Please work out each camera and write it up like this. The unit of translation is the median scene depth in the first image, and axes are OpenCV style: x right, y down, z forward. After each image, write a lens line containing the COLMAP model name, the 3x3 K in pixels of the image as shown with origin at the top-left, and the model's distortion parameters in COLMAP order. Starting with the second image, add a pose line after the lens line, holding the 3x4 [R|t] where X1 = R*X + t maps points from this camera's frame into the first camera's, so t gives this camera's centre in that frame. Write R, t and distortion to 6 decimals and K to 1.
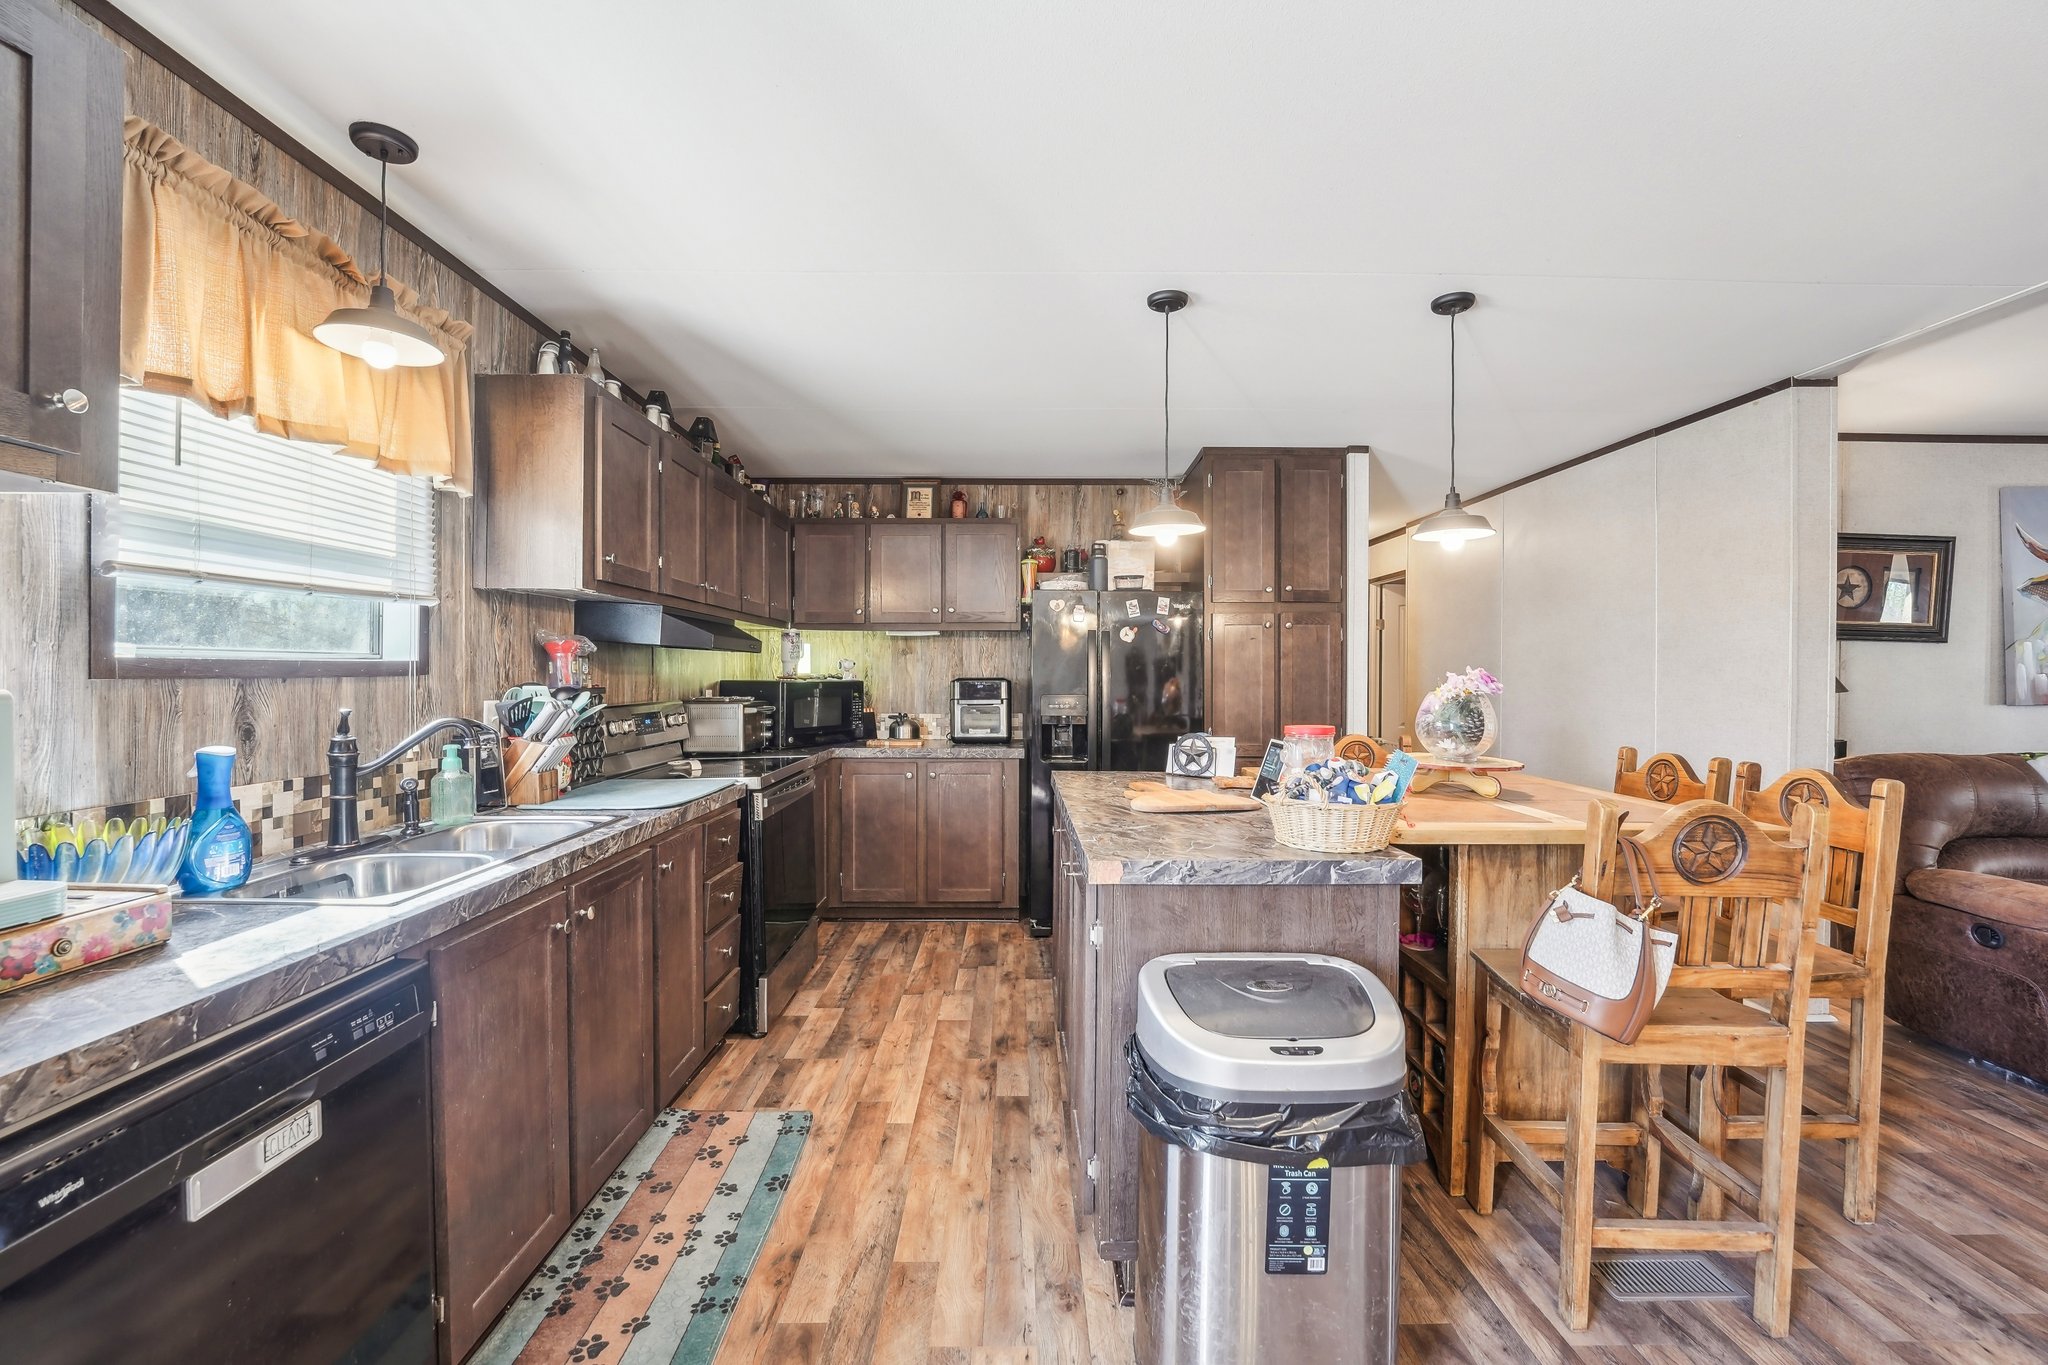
lens RADIAL K [[800.3, 0, 1024.0], [0, 800.3, 682.5], [0, 0, 1]] dist [-0.021534, 0.000177]
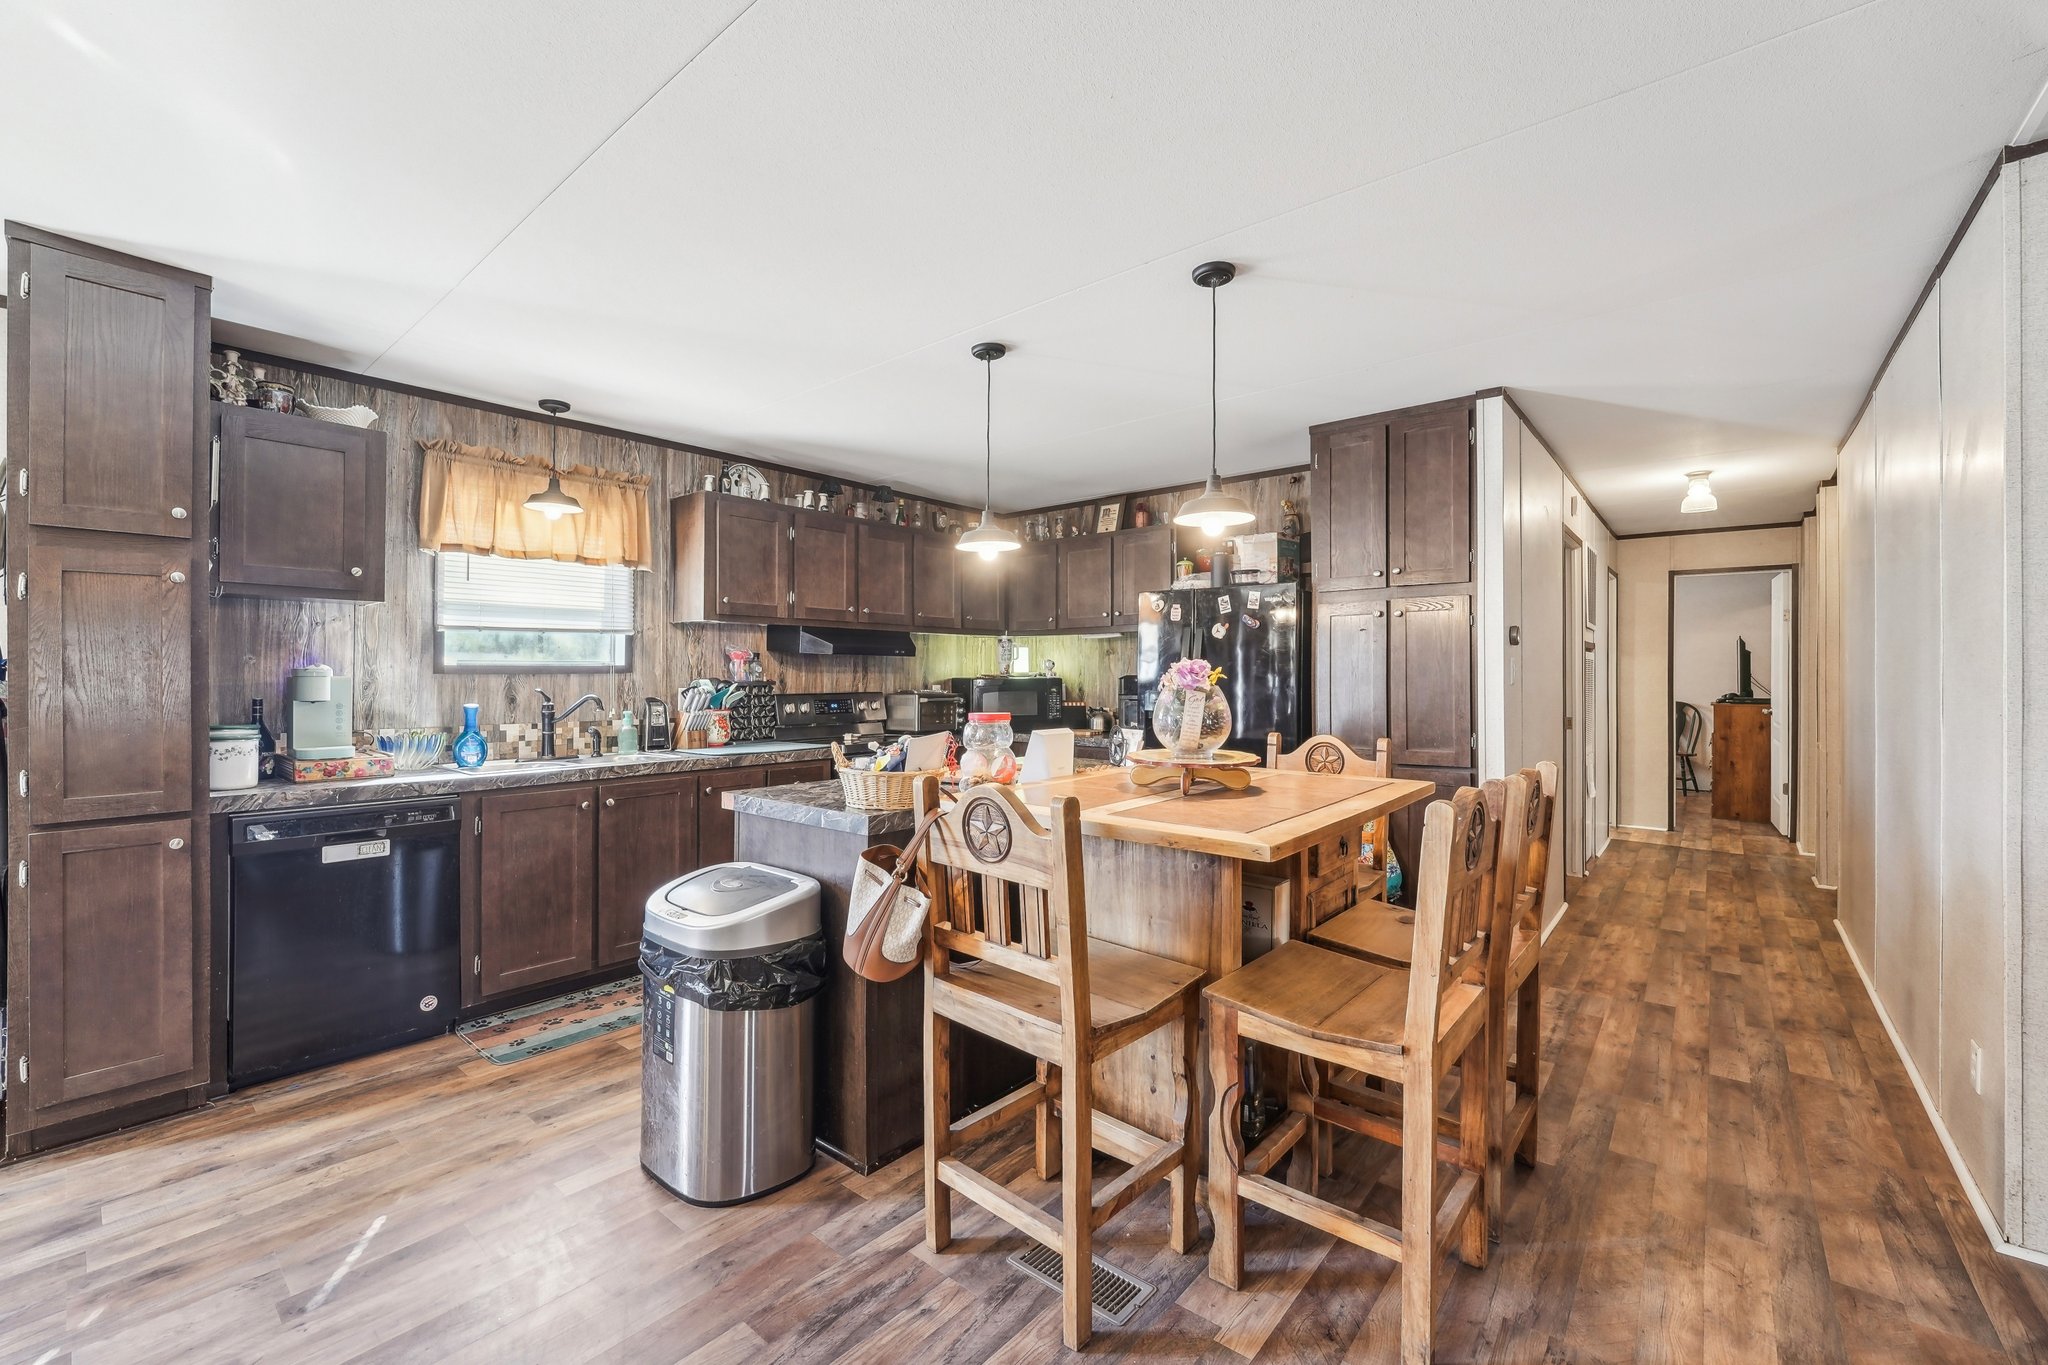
lens RADIAL K [[827.2, 0, 1066.9], [0, 827.2, 676.1], [0, 0, 1]] dist [-0.025473, -0.000043]
pose [[0.785754, -0.003613, -0.618528, 1.239129], [-0.002520, 0.999956, -0.009043, 0.012740], [0.618534, 0.008664, 0.785711, 0.146200]]
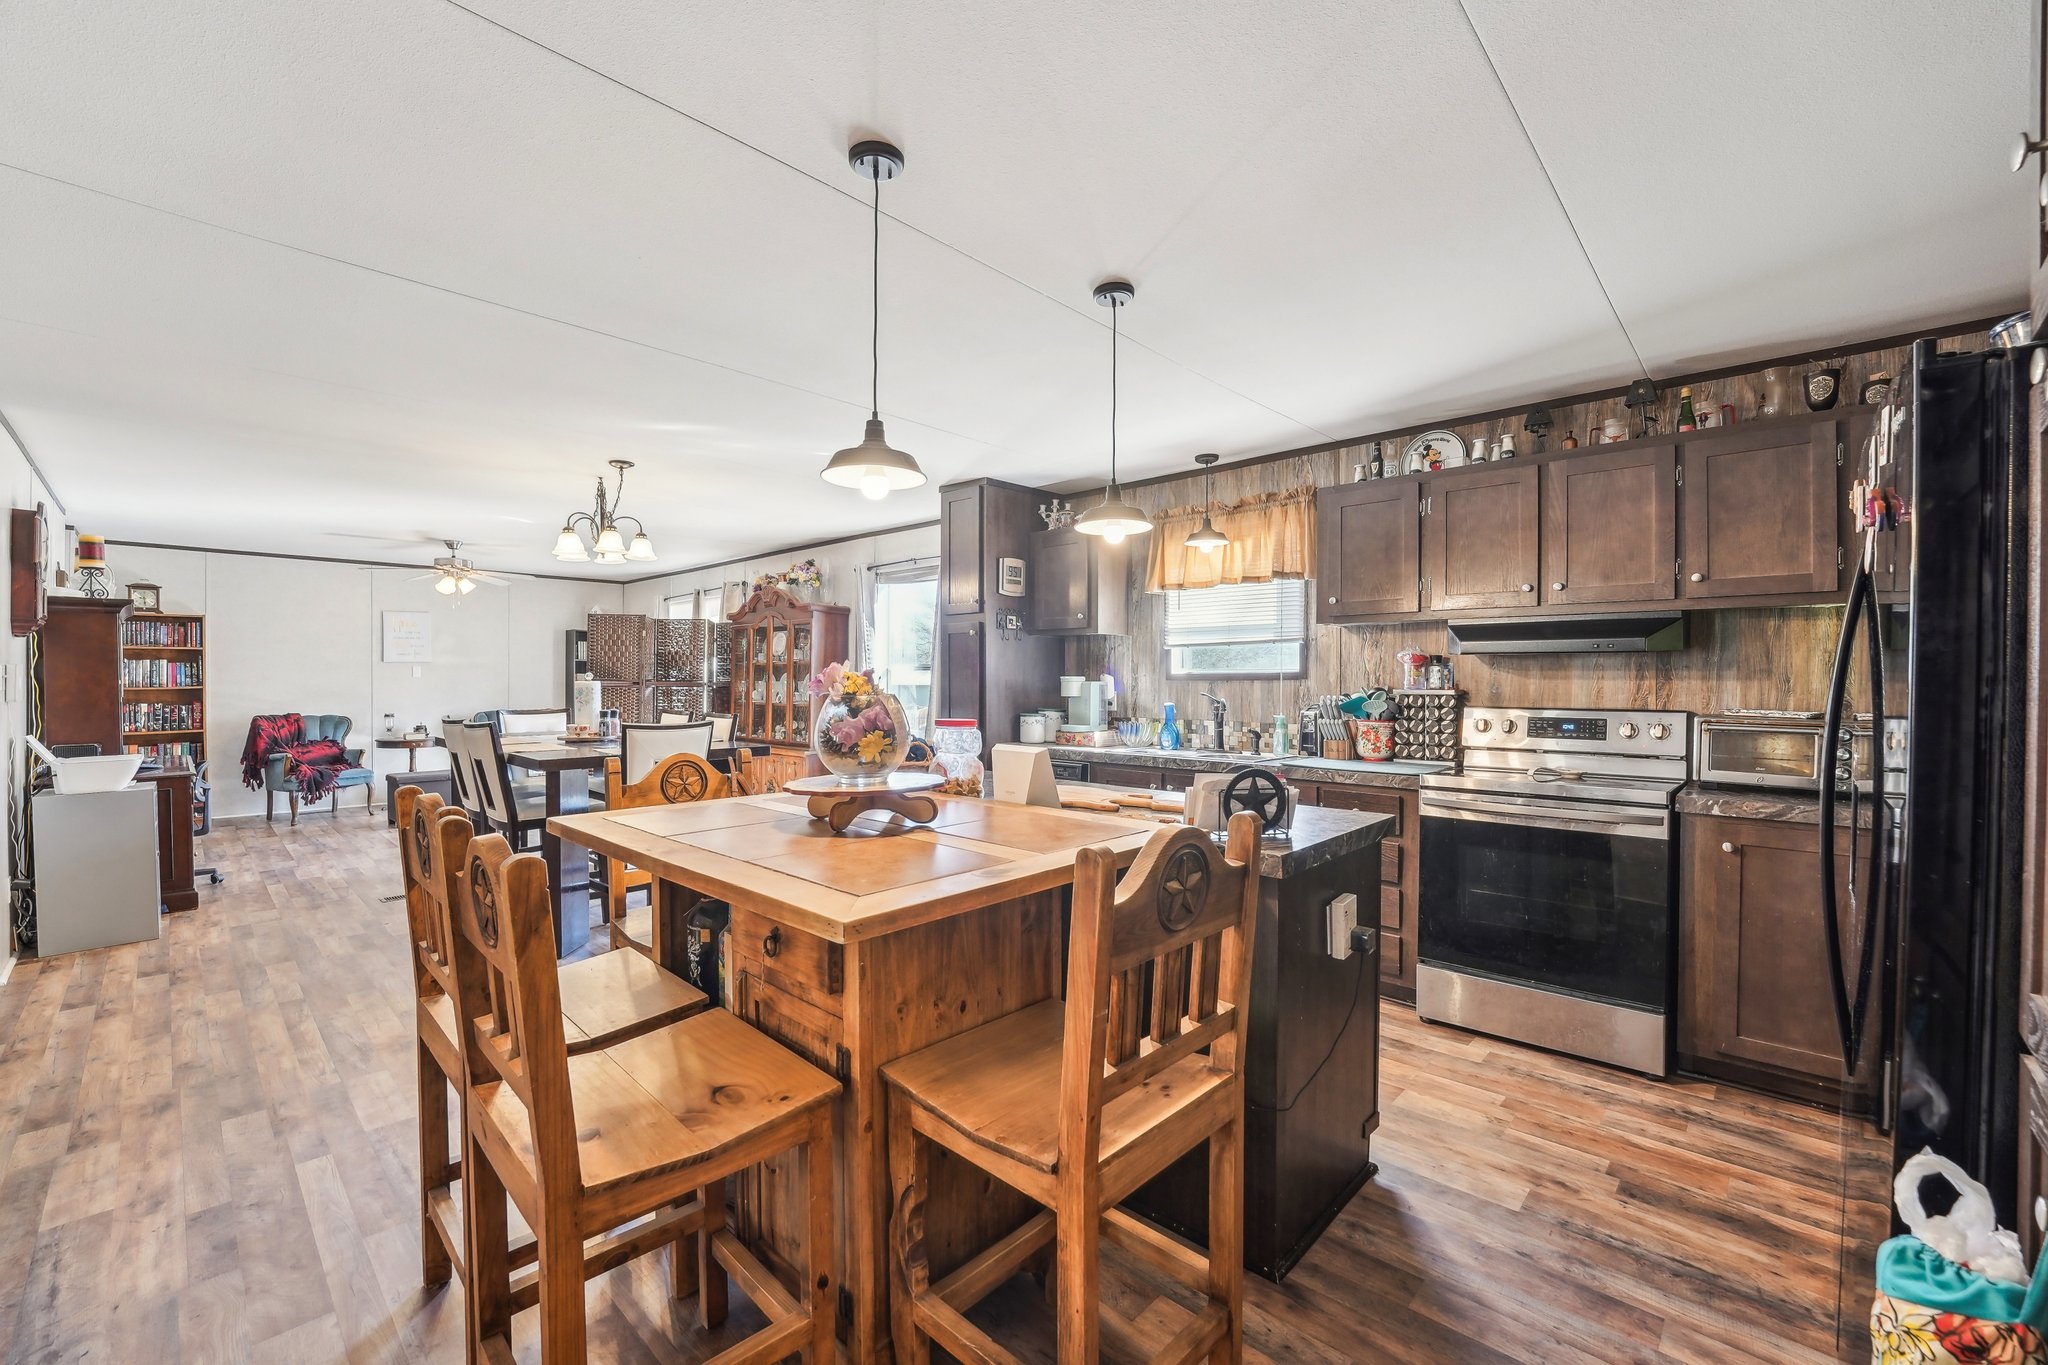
lens RADIAL K [[800.3, 0, 1024.0], [0, 800.3, 682.5], [0, 0, 1]] dist [-0.021534, 0.000177]
pose [[-0.669494, 0.000471, -0.742817, 1.149697], [-0.009012, 0.999921, 0.008756, -0.013427], [0.742763, 0.012556, -0.669437, 1.847767]]
